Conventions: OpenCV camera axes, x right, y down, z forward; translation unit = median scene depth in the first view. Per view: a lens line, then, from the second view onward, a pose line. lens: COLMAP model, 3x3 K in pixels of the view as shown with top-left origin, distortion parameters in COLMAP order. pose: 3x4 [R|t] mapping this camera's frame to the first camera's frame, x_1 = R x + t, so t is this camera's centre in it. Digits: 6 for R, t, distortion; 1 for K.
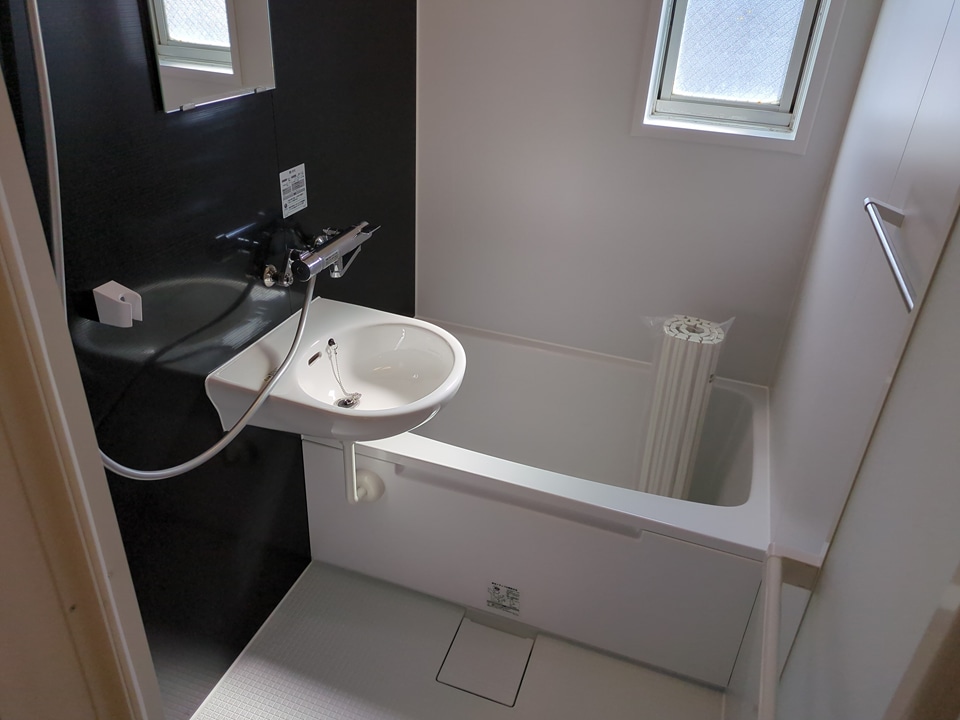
lens RADIAL K [[715.4, 0, 486.0], [0, 715.4, 356.7], [0, 0, 1]] dist [0.060398, -0.045096]
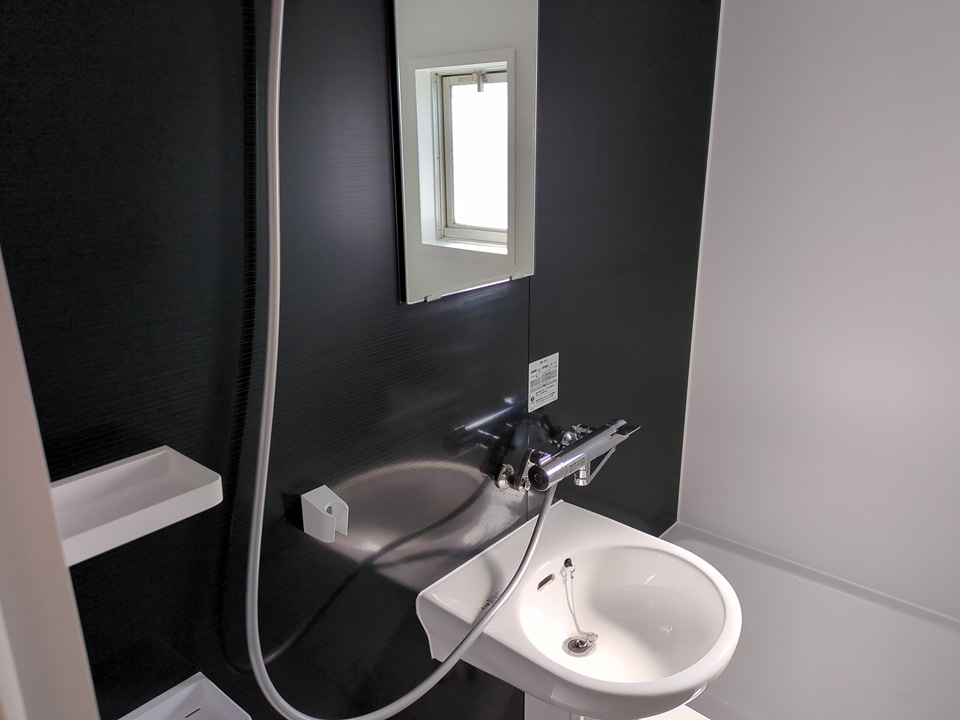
lens RADIAL K [[715.4, 0, 486.0], [0, 715.4, 356.7], [0, 0, 1]] dist [0.060398, -0.045096]
pose [[0.931810, 0.050764, -0.359378, -0.020301], [-0.127475, 0.972863, -0.193098, -0.082899], [0.339823, 0.225743, 0.912995, 0.172242]]
